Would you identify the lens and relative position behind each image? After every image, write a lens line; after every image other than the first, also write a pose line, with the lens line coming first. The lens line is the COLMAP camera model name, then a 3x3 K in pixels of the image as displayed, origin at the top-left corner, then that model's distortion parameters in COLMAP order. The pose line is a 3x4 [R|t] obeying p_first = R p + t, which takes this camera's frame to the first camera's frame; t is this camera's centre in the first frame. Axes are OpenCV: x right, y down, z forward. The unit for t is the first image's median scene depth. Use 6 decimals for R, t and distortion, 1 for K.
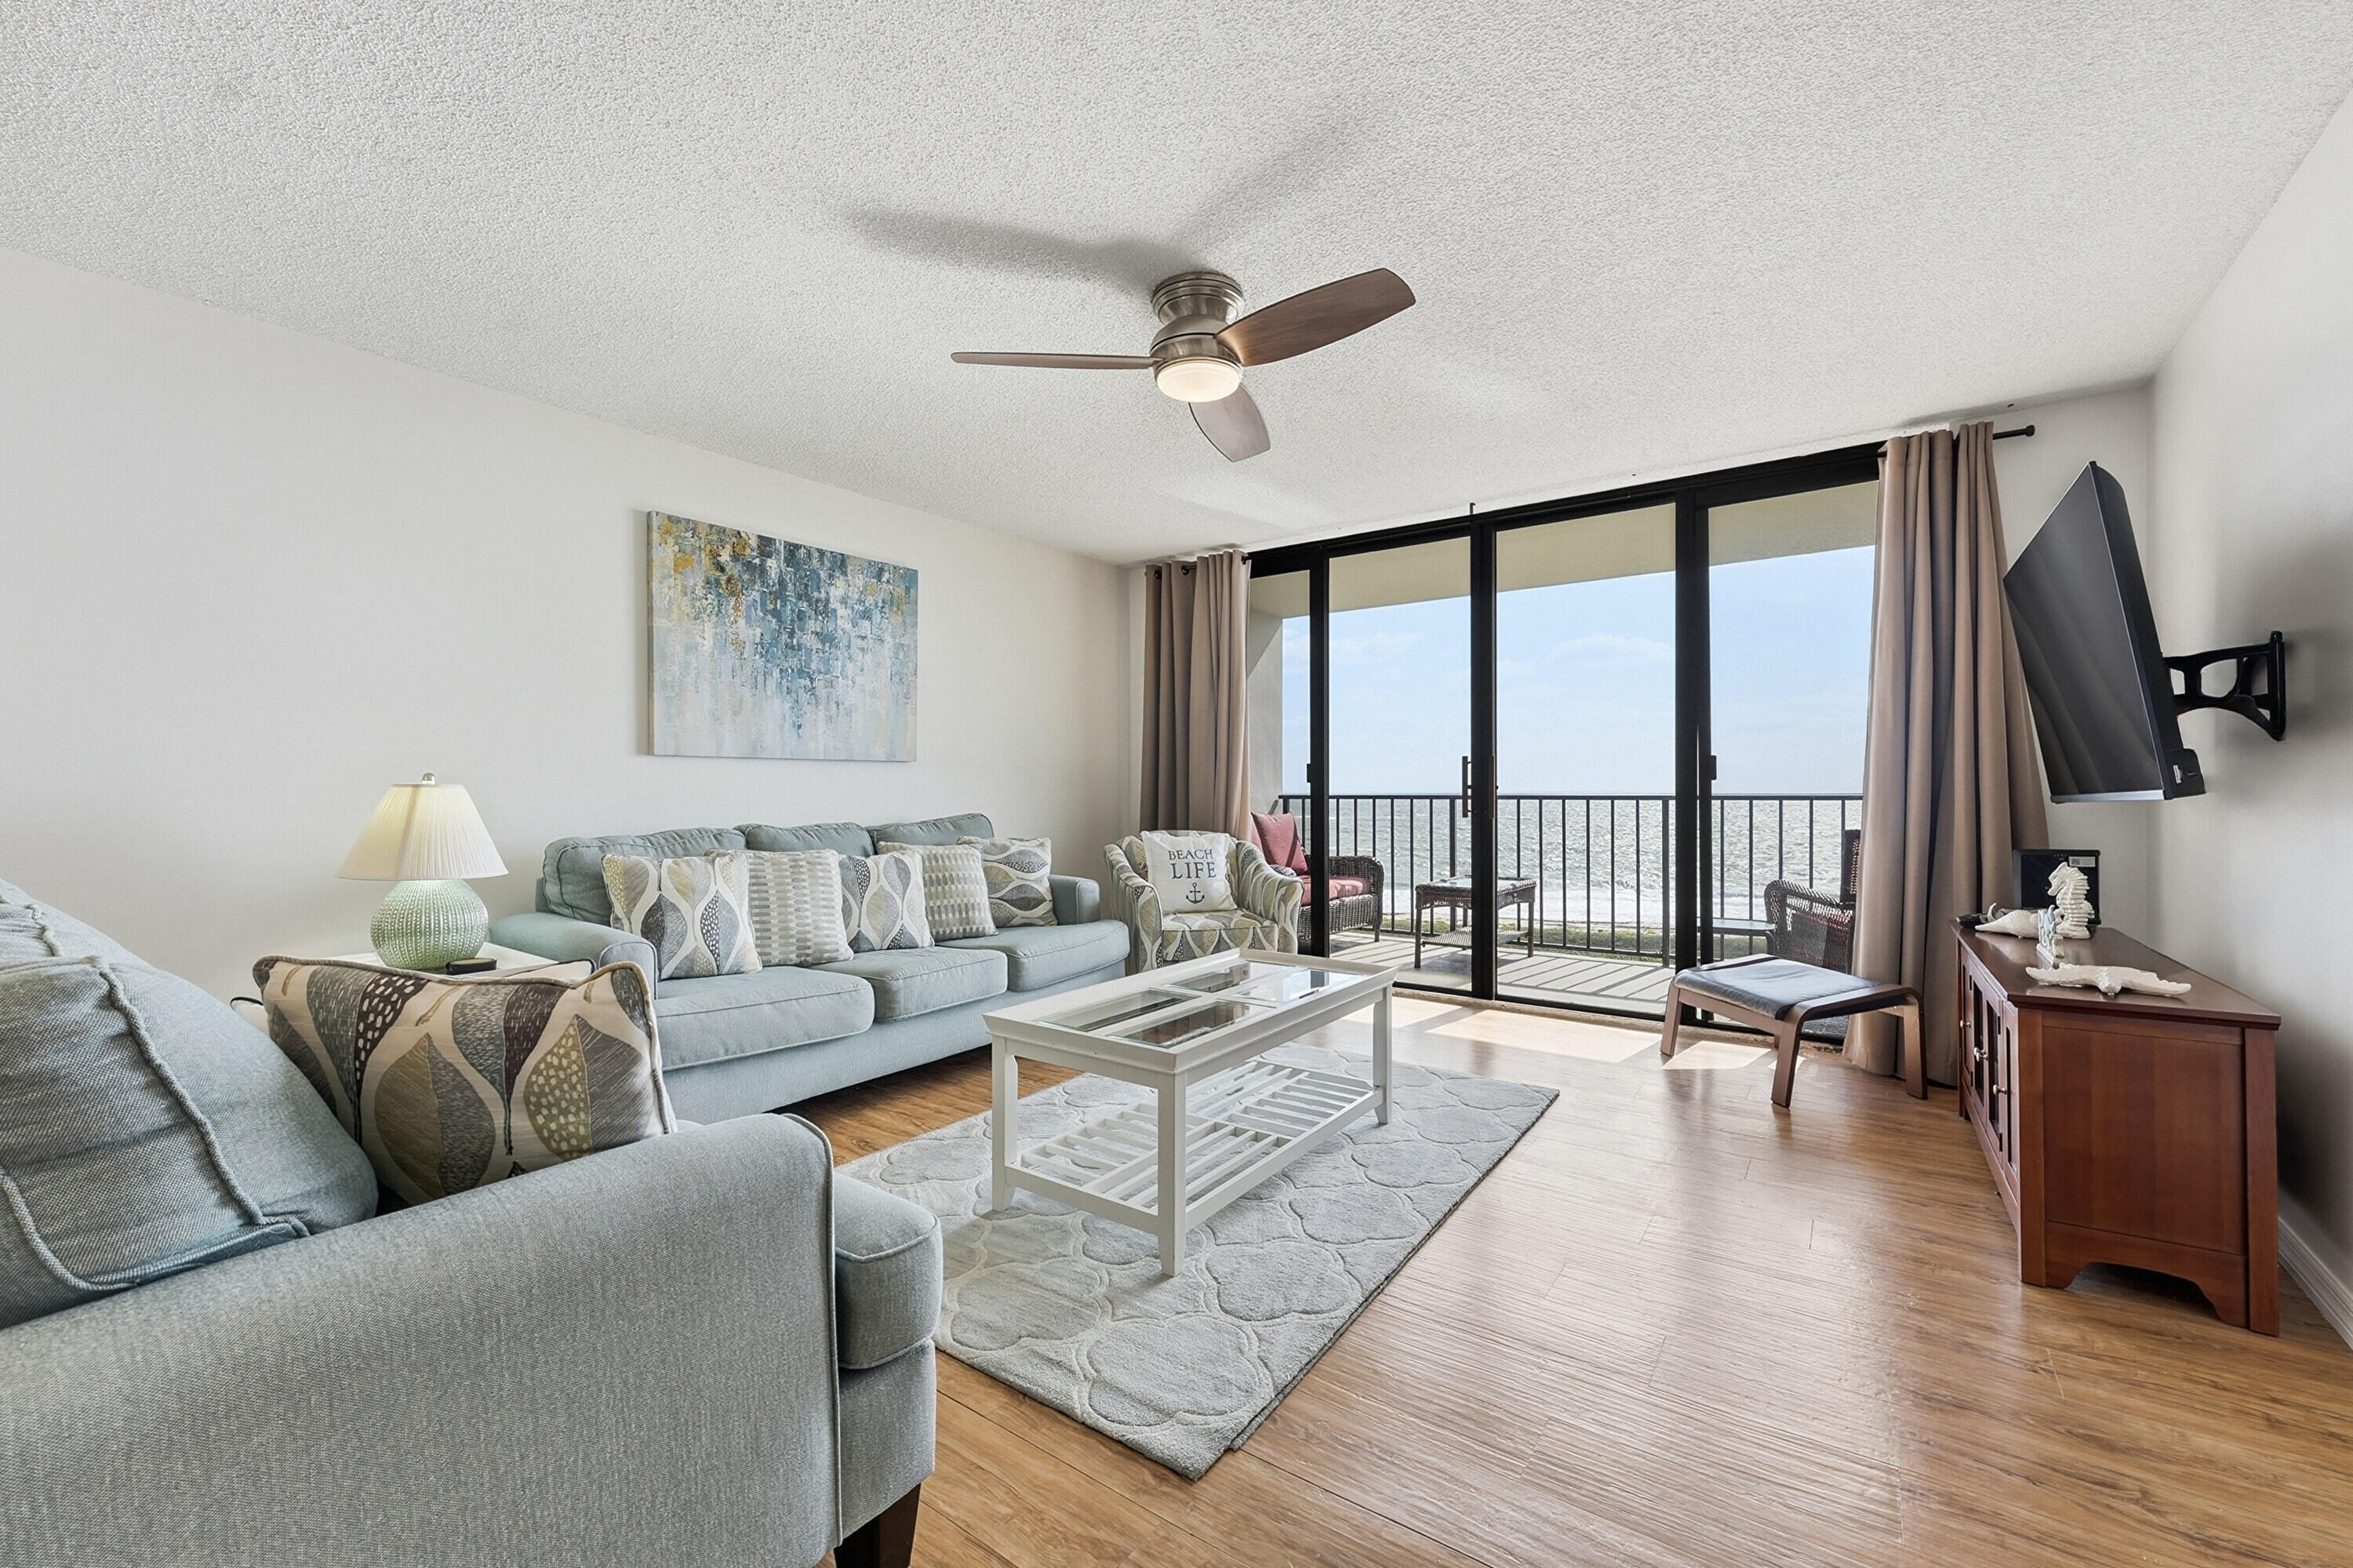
lens RADIAL K [[940.9, 0, 1181.3], [0, 940.9, 792.8], [0, 0, 1]] dist [0.000089, -0.000075]
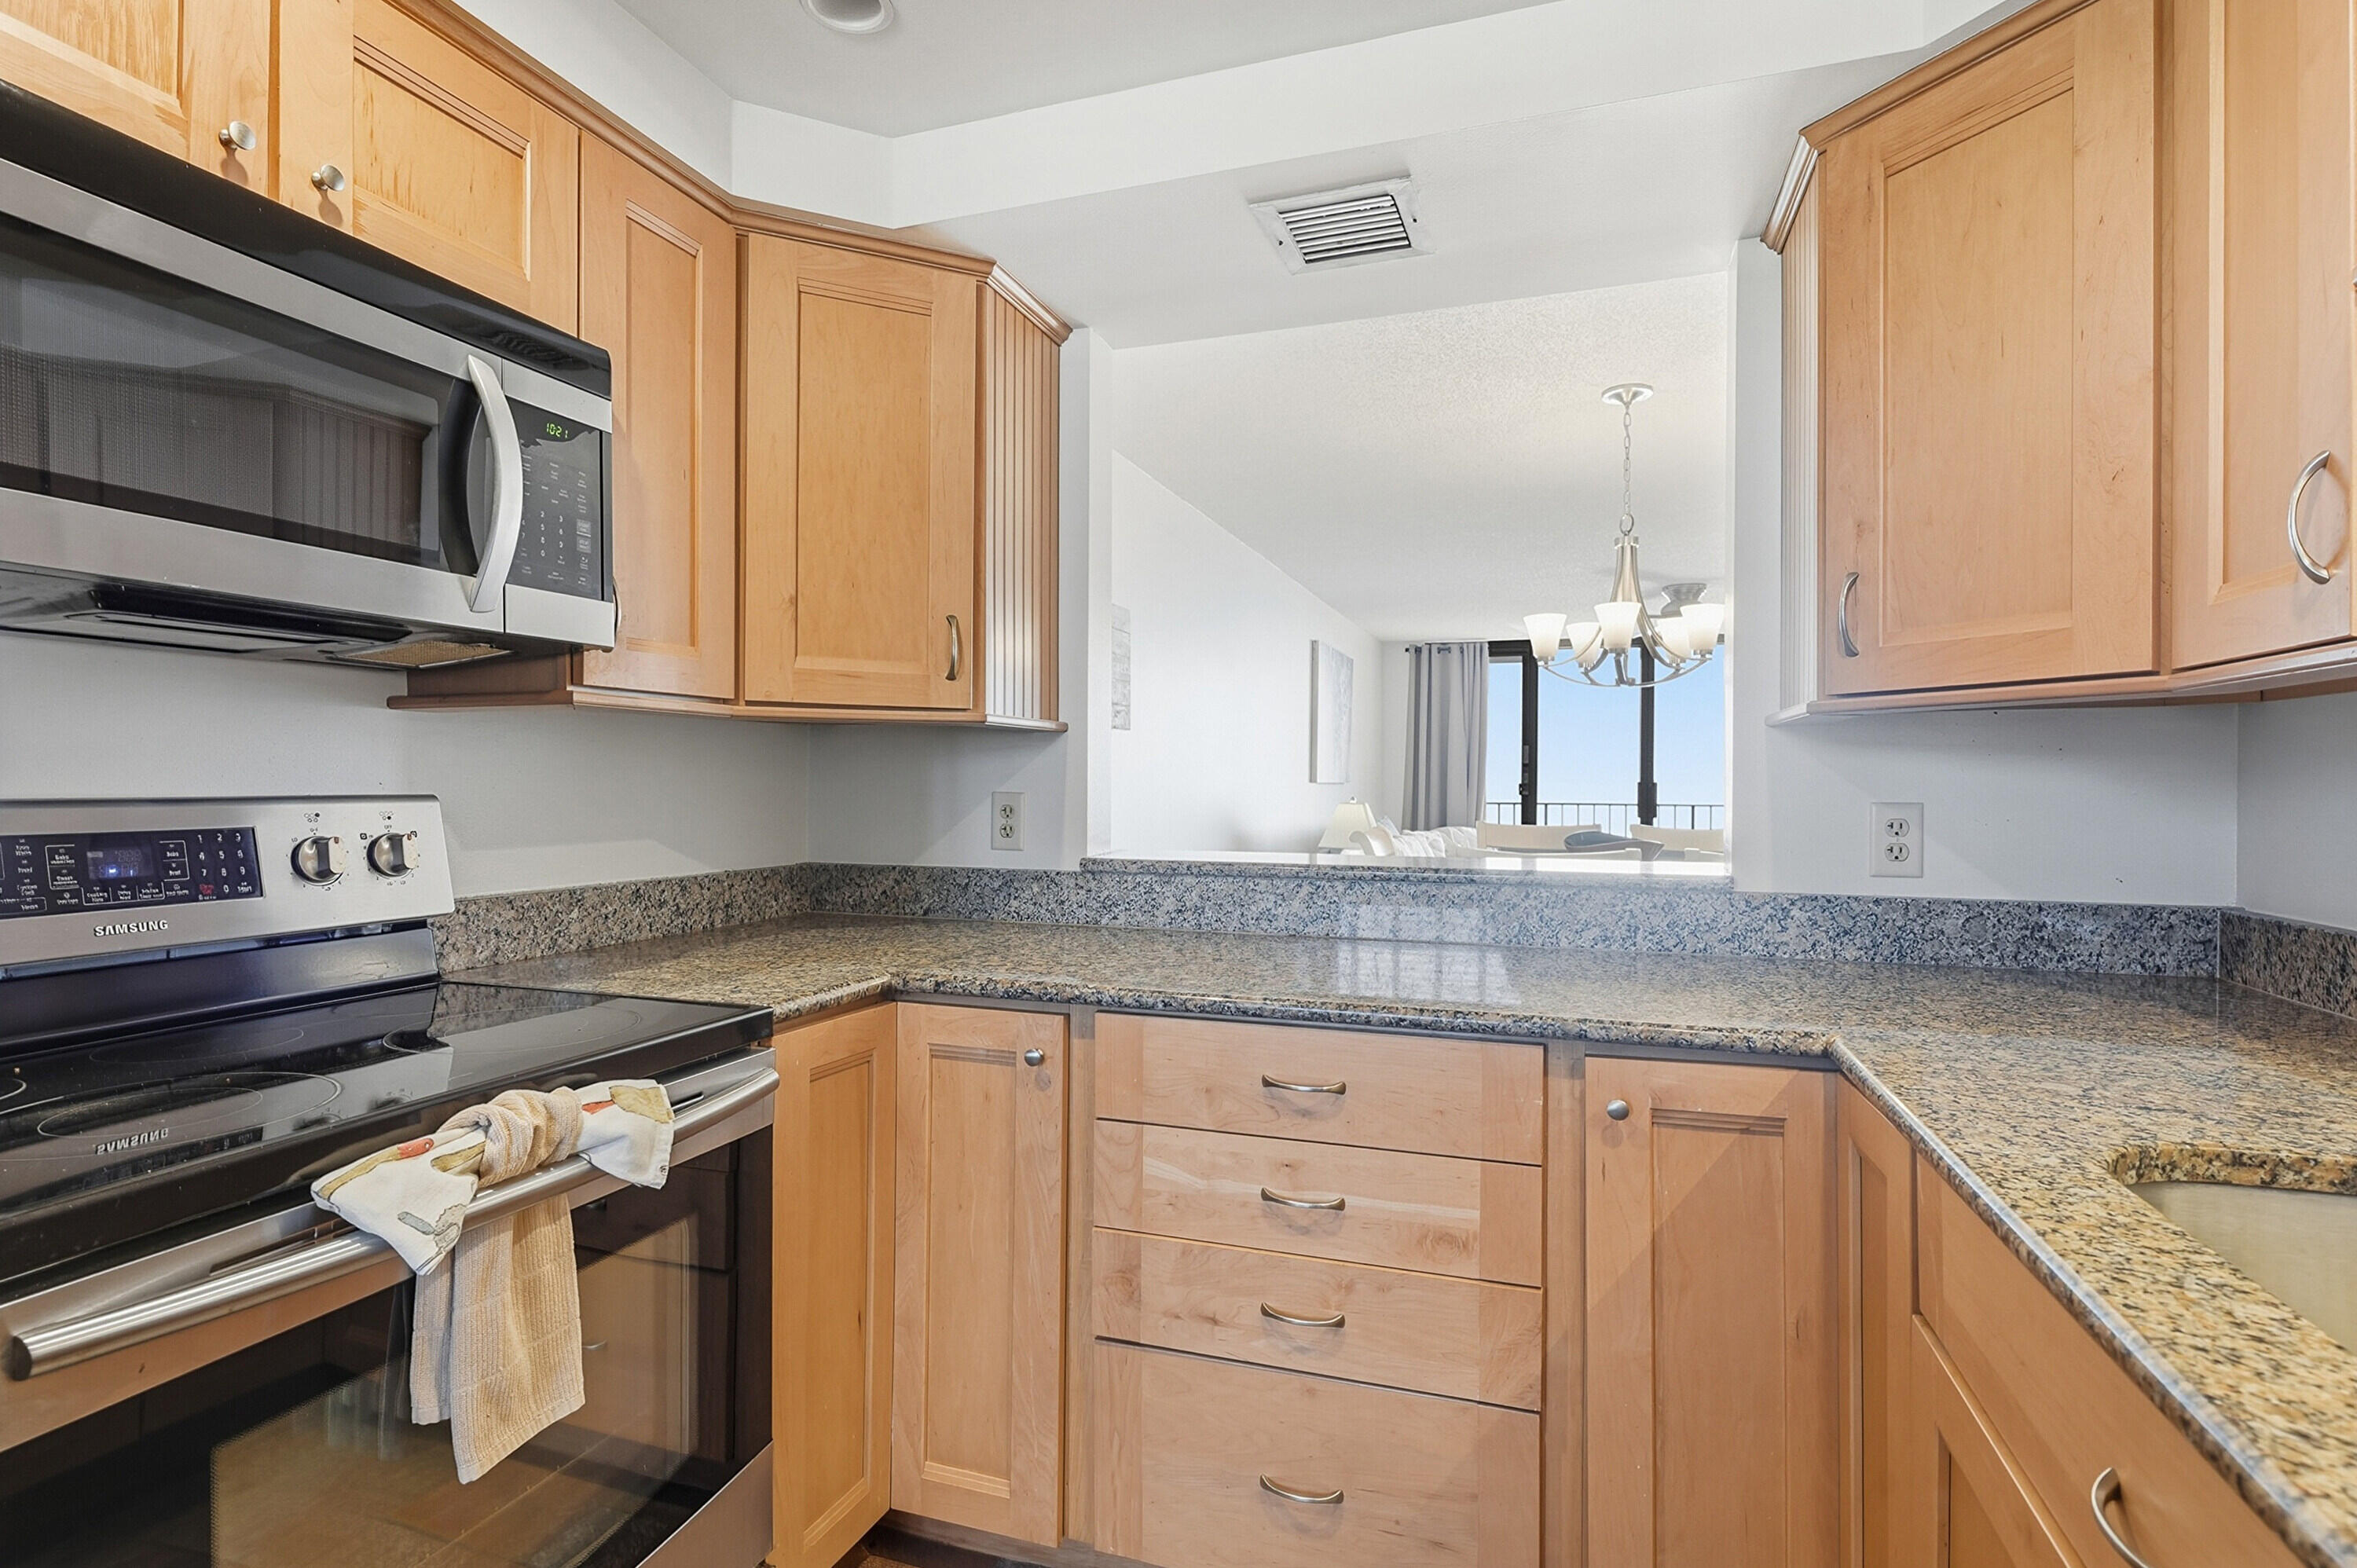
lens RADIAL K [[1135.9, 0, 1185.3], [0, 1135.9, 791.0], [0, 0, 1]] dist [-0.000697, -0.000110]
pose [[0.956220, 0.002036, 0.292641, -1.240904], [-0.003195, 0.999989, 0.003481, -0.030013], [-0.292630, -0.004263, 0.956216, -0.808934]]
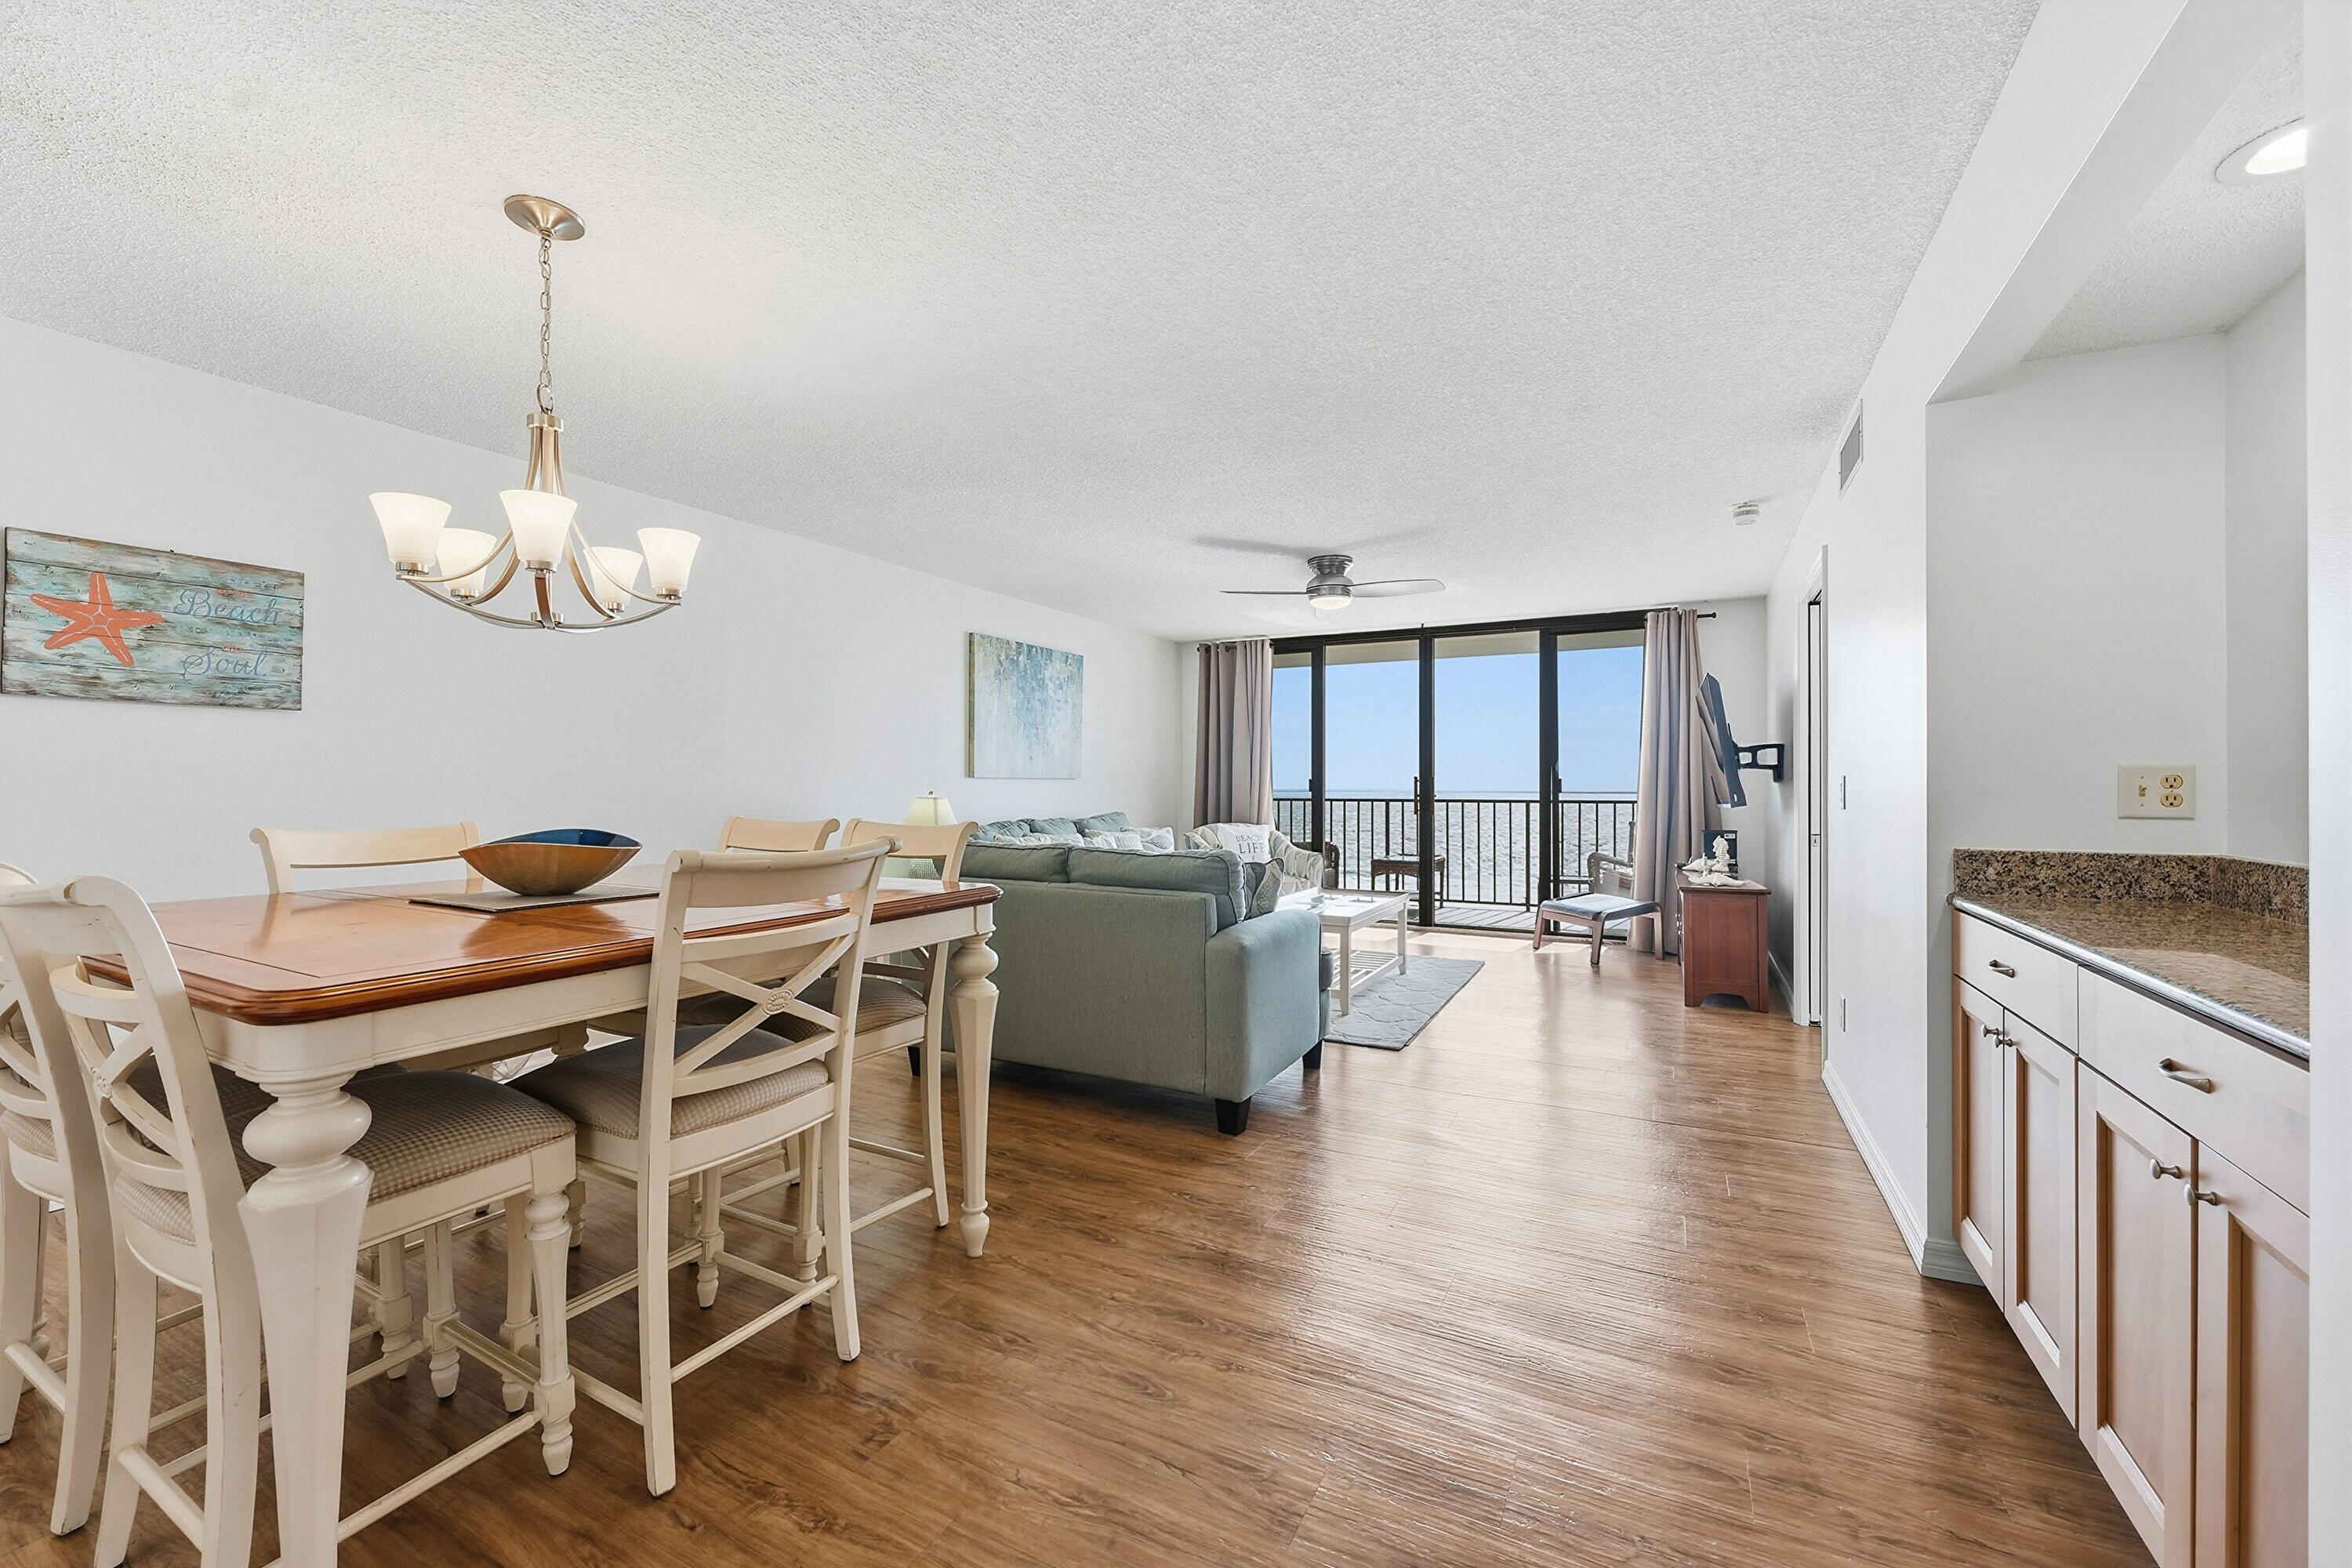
lens RADIAL K [[920.9, 0, 1183.2], [0, 920.9, 782.3], [0, 0, 1]] dist [0.000510, 0.000102]
pose [[0.990134, 0.004780, 0.140040, -0.374087], [-0.003740, 0.999963, -0.007686, -0.017828], [-0.140071, 0.007086, 0.990116, -0.607447]]
